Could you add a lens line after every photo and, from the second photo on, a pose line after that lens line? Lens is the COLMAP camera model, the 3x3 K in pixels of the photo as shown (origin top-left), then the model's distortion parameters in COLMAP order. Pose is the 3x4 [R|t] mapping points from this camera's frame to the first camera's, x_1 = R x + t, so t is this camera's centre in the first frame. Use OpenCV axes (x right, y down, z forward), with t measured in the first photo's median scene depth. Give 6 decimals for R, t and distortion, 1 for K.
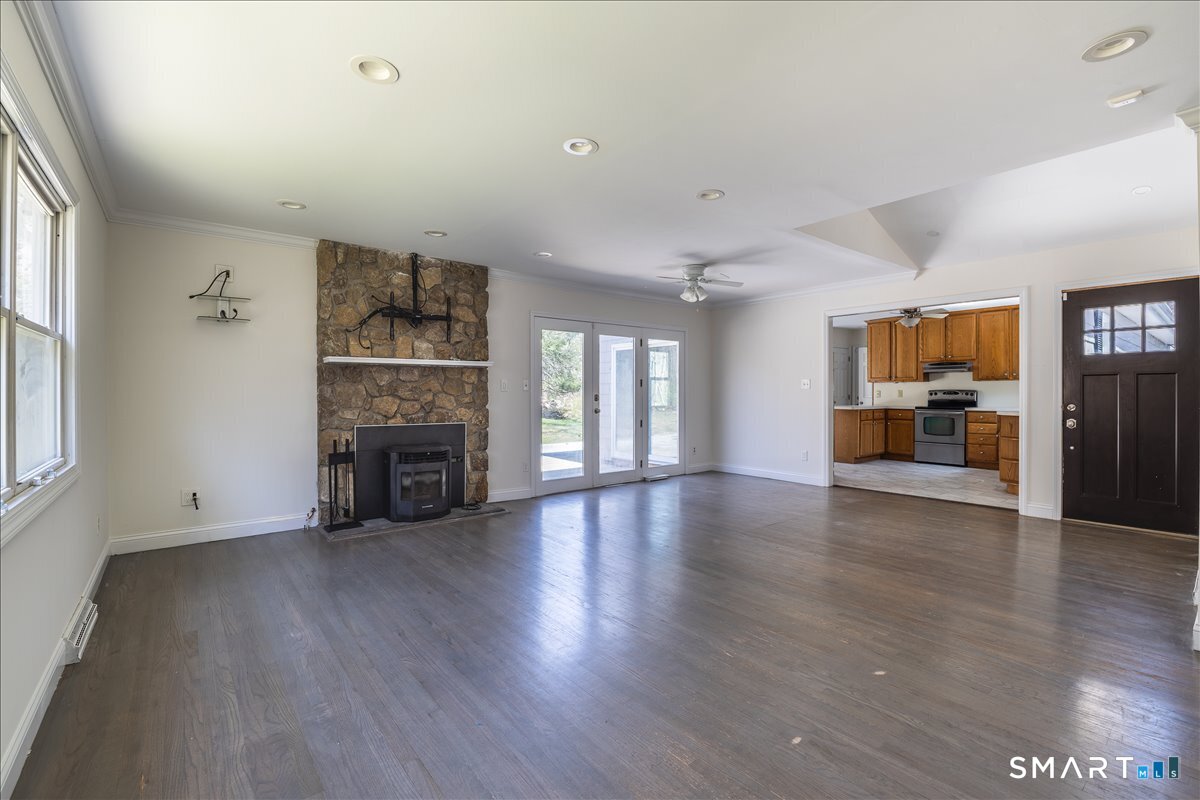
lens RADIAL K [[551.4, 0, 636.0], [0, 551.4, 395.3], [0, 0, 1]] dist [-0.024530, 0.000082]
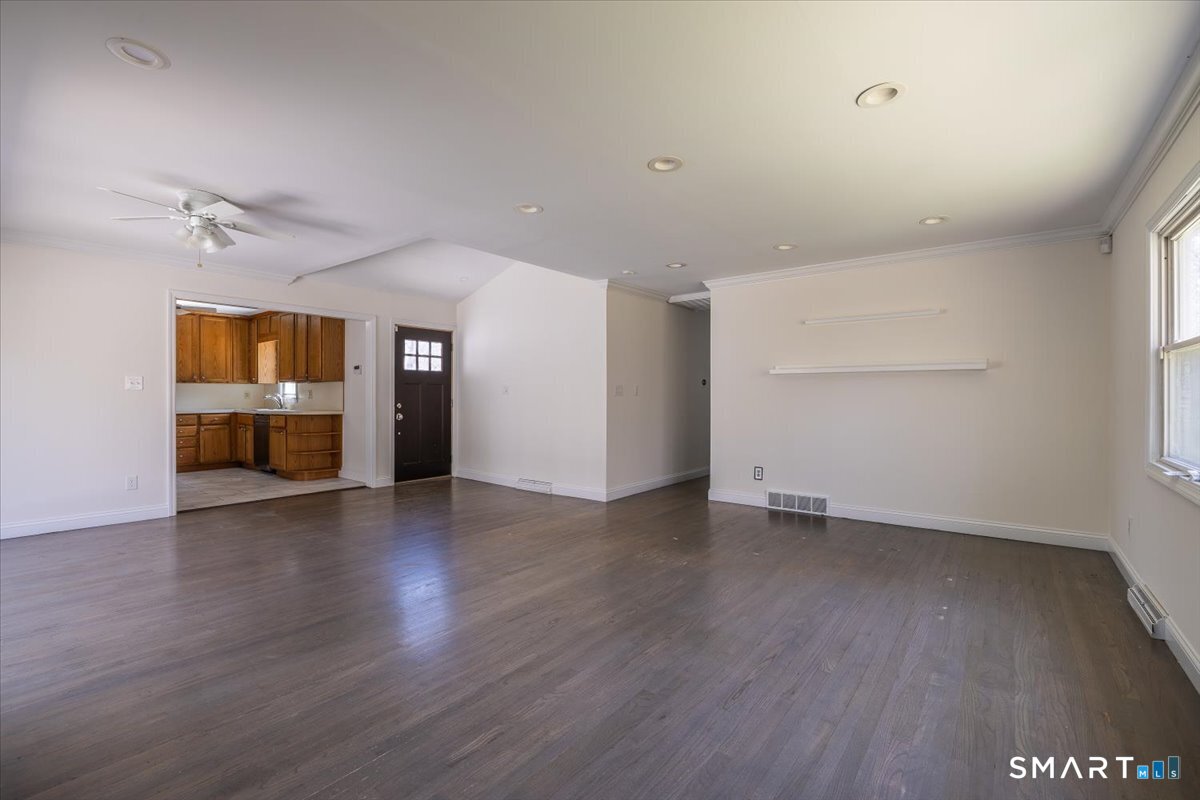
lens RADIAL K [[508.0, 0, 556.0], [0, 508.0, 396.7], [0, 0, 1]] dist [-0.020028, -0.000113]
pose [[-0.141299, -0.001169, 0.989966, -0.331192], [0.002219, 0.999996, 0.001497, -0.001593], [-0.989964, 0.002408, -0.141296, 0.428976]]
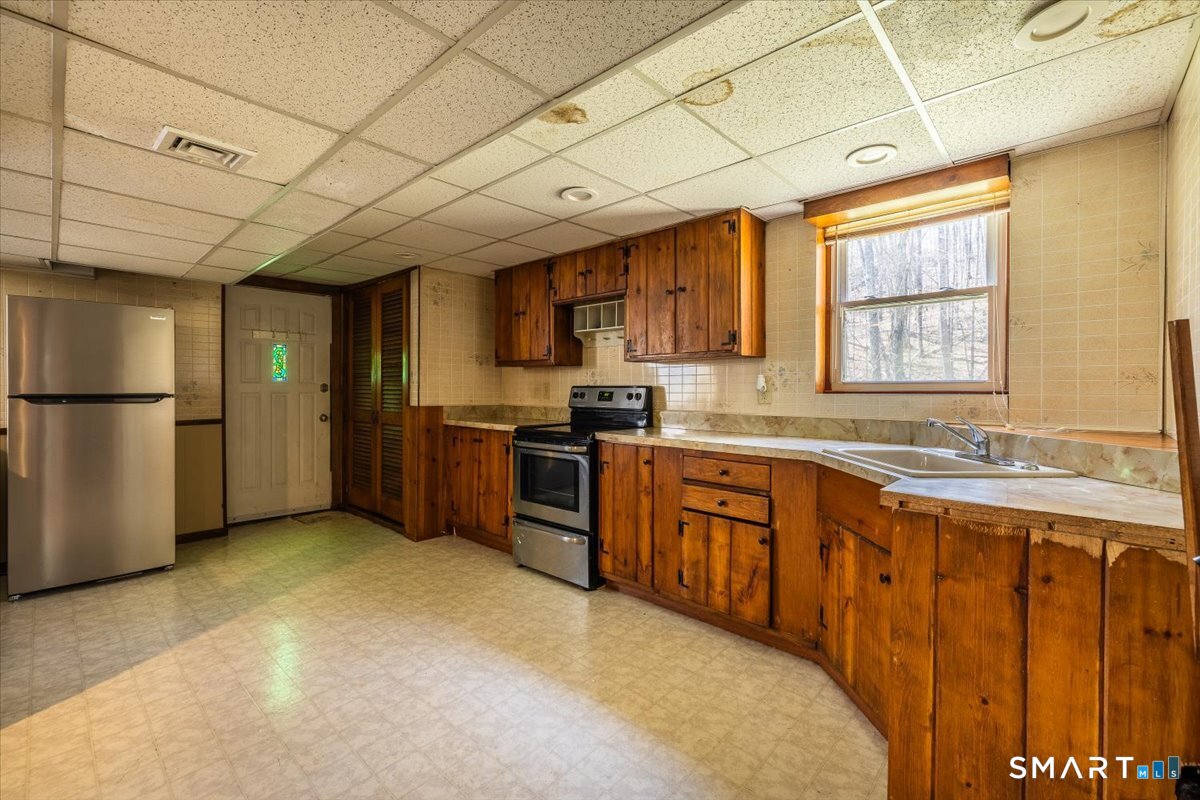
lens RADIAL K [[517.0, 0, 606.1], [0, 517.0, 394.2], [0, 0, 1]] dist [-0.016977, 0.000519]
pose [[0.970246, 0.001145, 0.242118, 0.487508], [-0.001776, 0.999996, 0.002387, -0.004553], [-0.242115, -0.002746, 0.970244, 0.627779]]
